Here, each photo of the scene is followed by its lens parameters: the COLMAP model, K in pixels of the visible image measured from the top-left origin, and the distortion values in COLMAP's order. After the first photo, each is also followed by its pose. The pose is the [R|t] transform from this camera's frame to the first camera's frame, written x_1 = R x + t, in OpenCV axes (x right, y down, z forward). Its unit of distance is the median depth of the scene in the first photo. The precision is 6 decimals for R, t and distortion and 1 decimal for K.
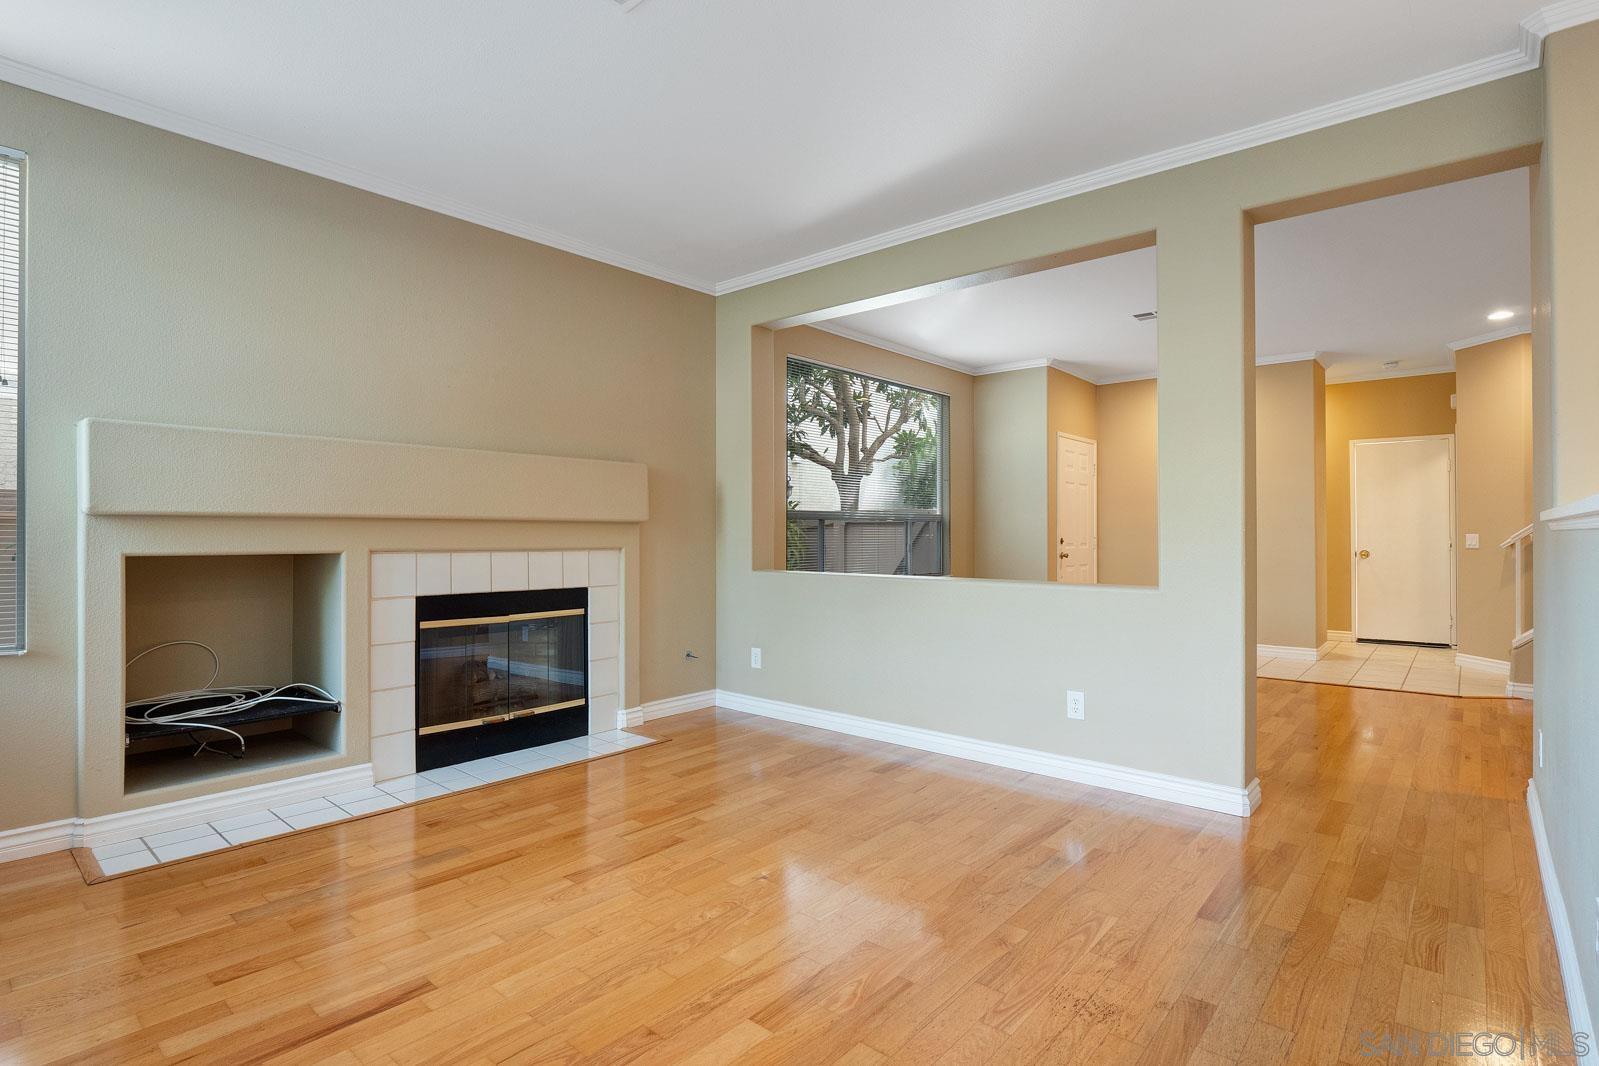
lens RADIAL K [[783.7, 0, 799.2], [0, 783.7, 531.8], [0, 0, 1]] dist [-0.011062, -0.001449]
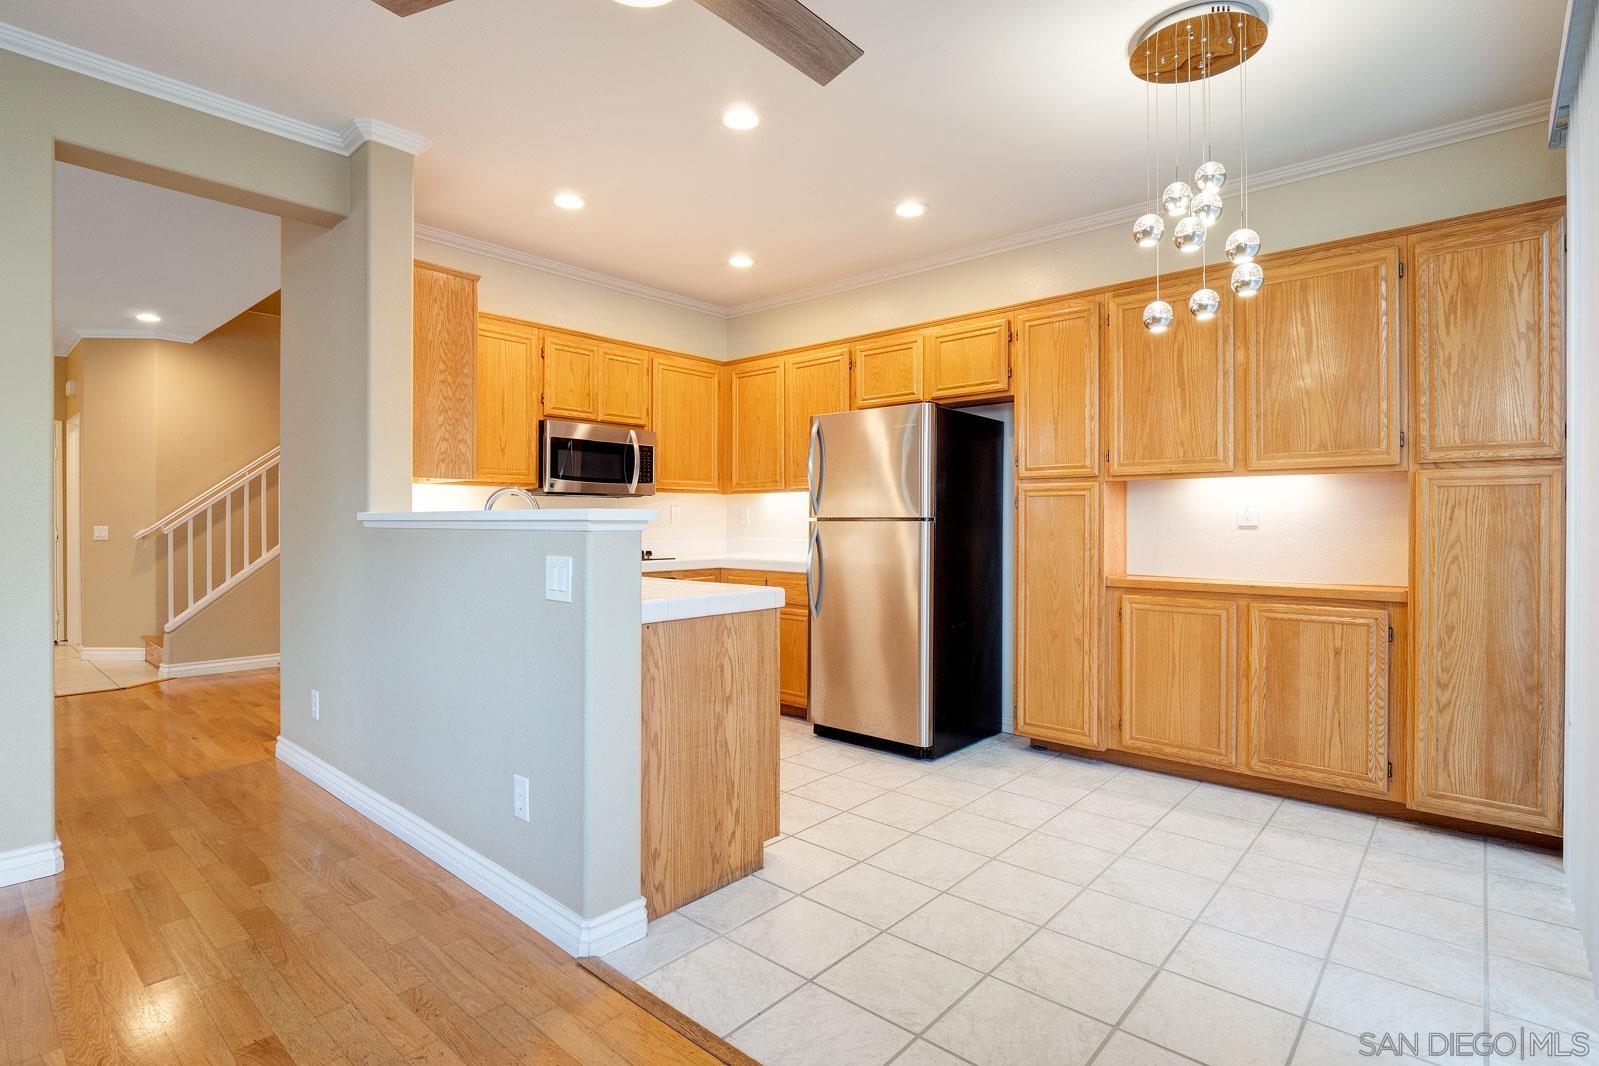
lens RADIAL K [[783.7, 0, 786.5], [0, 783.7, 519.1], [0, 0, 1]] dist [-0.011062, -0.001449]
pose [[0.018009, 0.003841, 0.999830, -0.168147], [-0.002631, 0.999989, -0.003794, -0.006316], [-0.999834, -0.002562, 0.018019, 0.153390]]
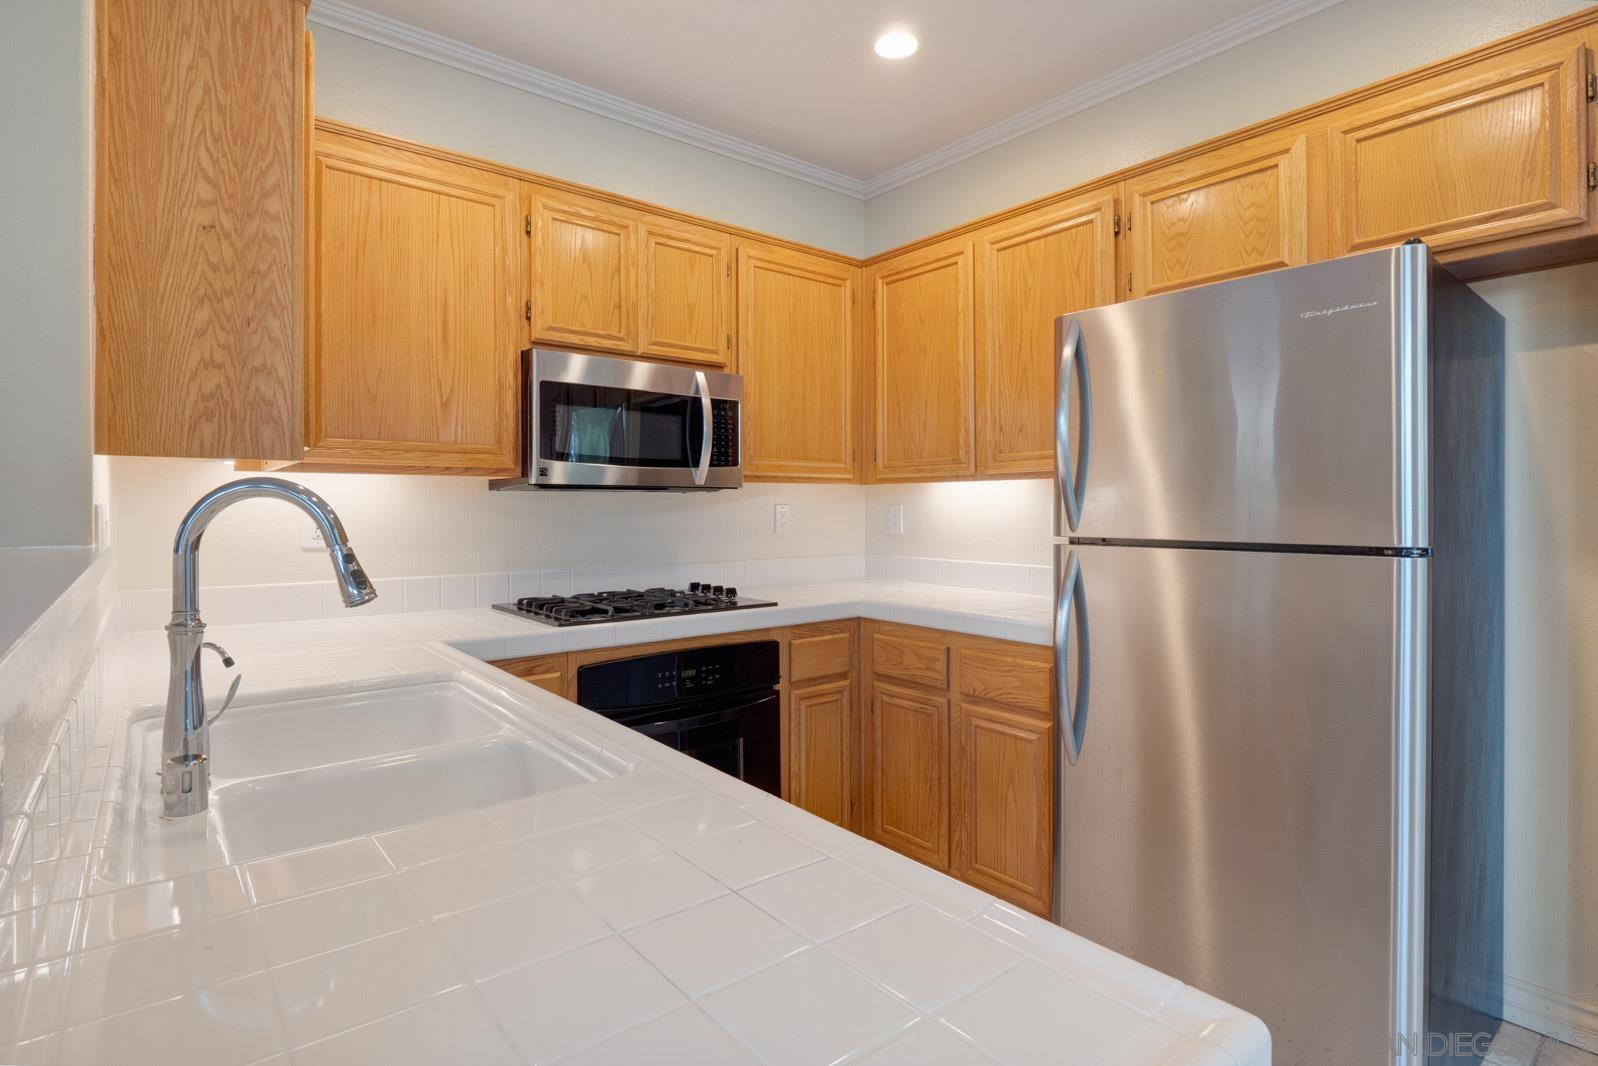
lens RADIAL K [[783.2, 0, 786.8], [0, 783.2, 506.5], [0, 0, 1]] dist [-0.011062, -0.001449]
pose [[0.179917, 0.001990, 0.983680, 0.335591], [-0.000522, 0.999998, -0.001928, -0.027927], [-0.983682, -0.000167, 0.179918, 0.212917]]
